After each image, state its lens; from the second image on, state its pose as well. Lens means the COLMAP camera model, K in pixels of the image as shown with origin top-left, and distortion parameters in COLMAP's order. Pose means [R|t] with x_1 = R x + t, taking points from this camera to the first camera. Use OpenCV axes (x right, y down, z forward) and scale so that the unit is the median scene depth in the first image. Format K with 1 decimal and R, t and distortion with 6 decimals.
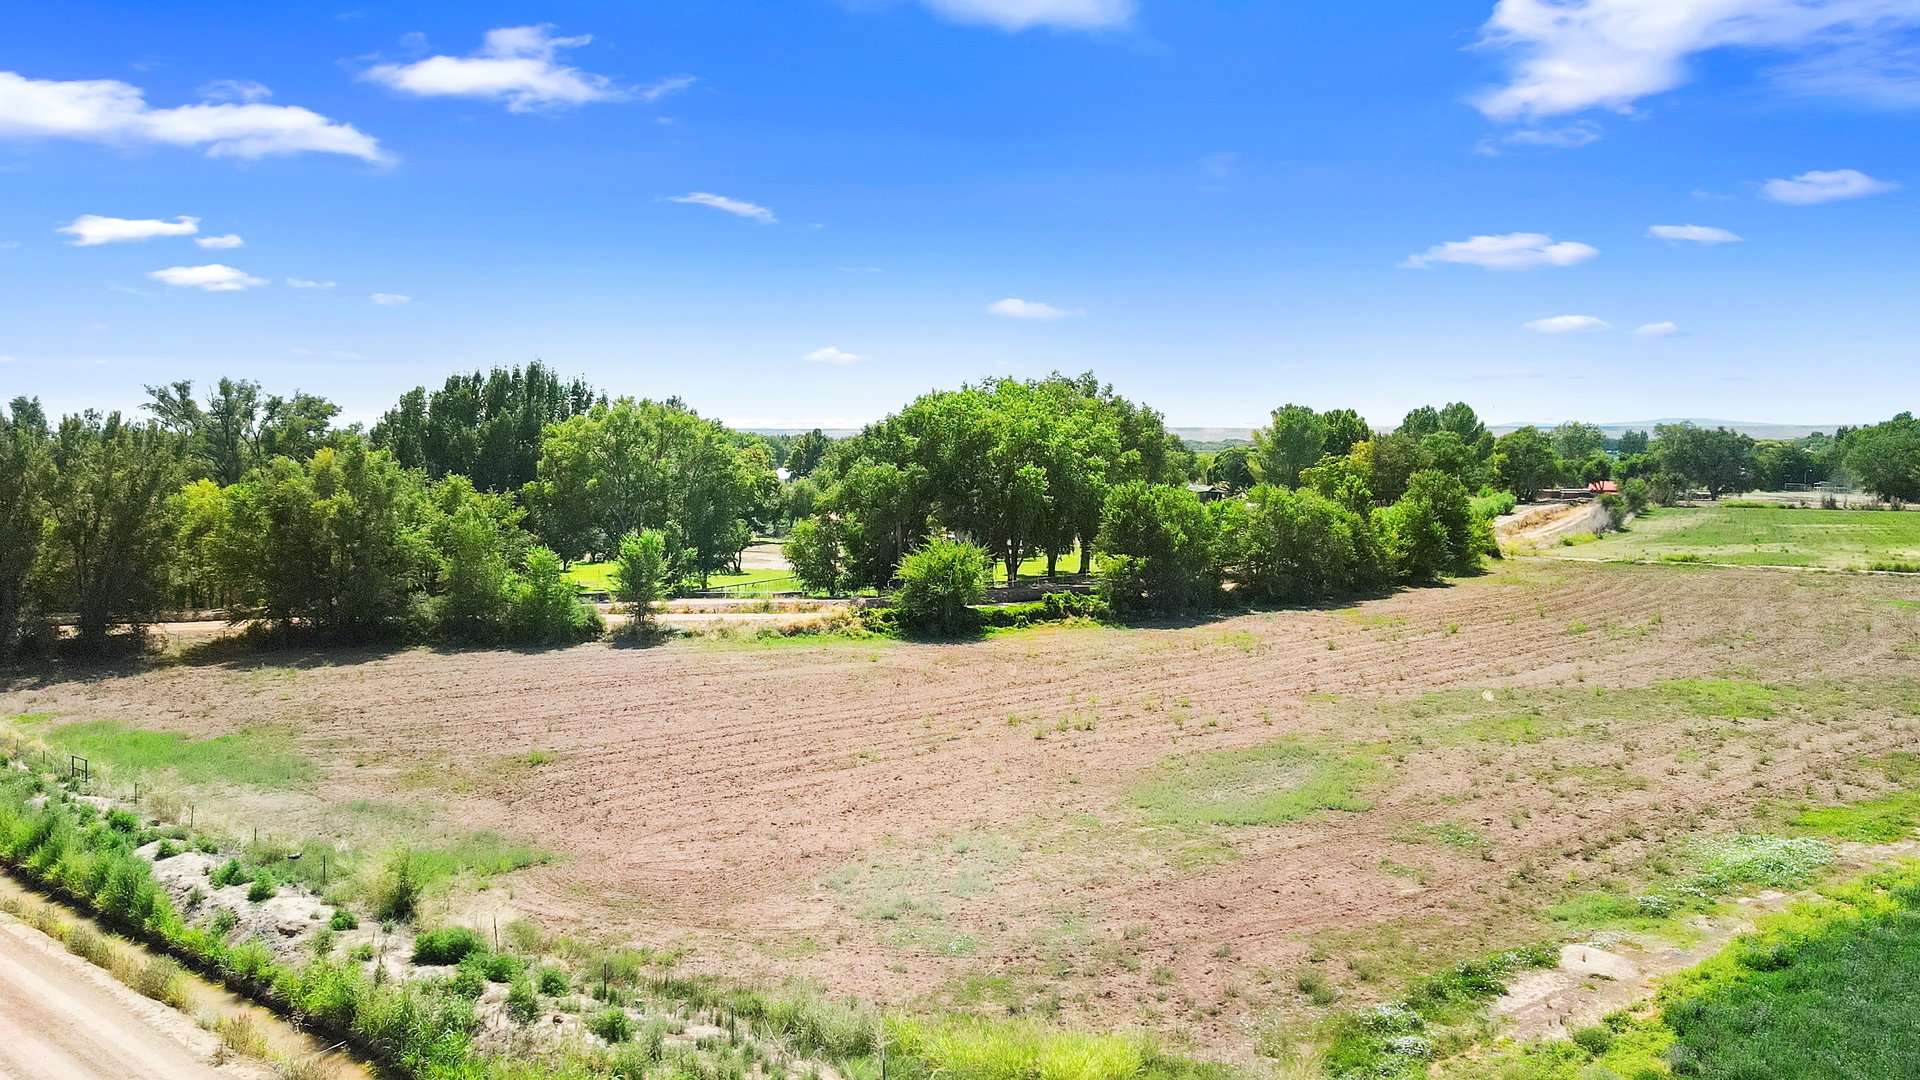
lens RADIAL K [[1448.1, 0, 868.6], [0, 1448.1, 544.7], [0, 0, 1]] dist [0.006251, 0.006378]
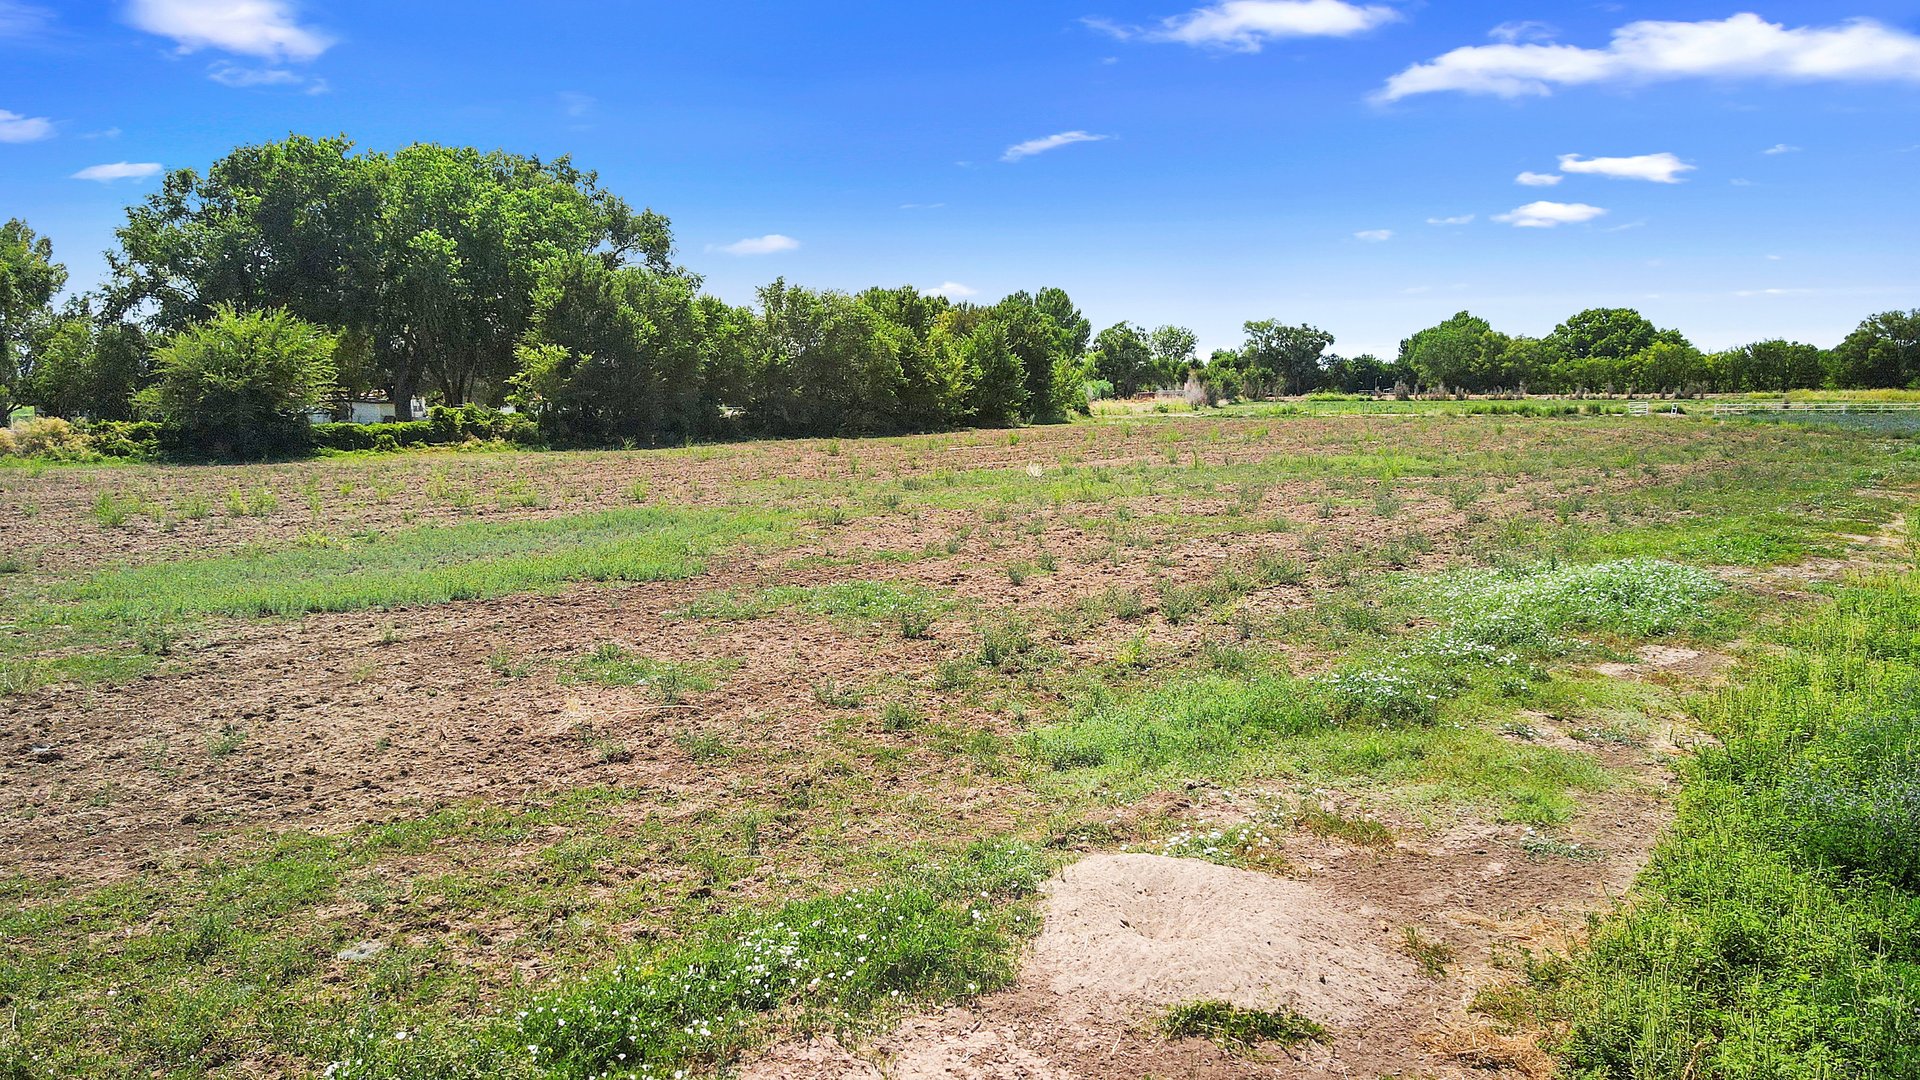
lens RADIAL K [[1490.6, 0, 912.0], [0, 1490.6, 535.1], [0, 0, 1]] dist [0.007196, 0.012837]
pose [[0.961117, -0.033663, 0.274083, 0.114198], [0.027115, 0.999250, 0.027646, 0.063529], [-0.274808, -0.019139, 0.961309, 0.228347]]
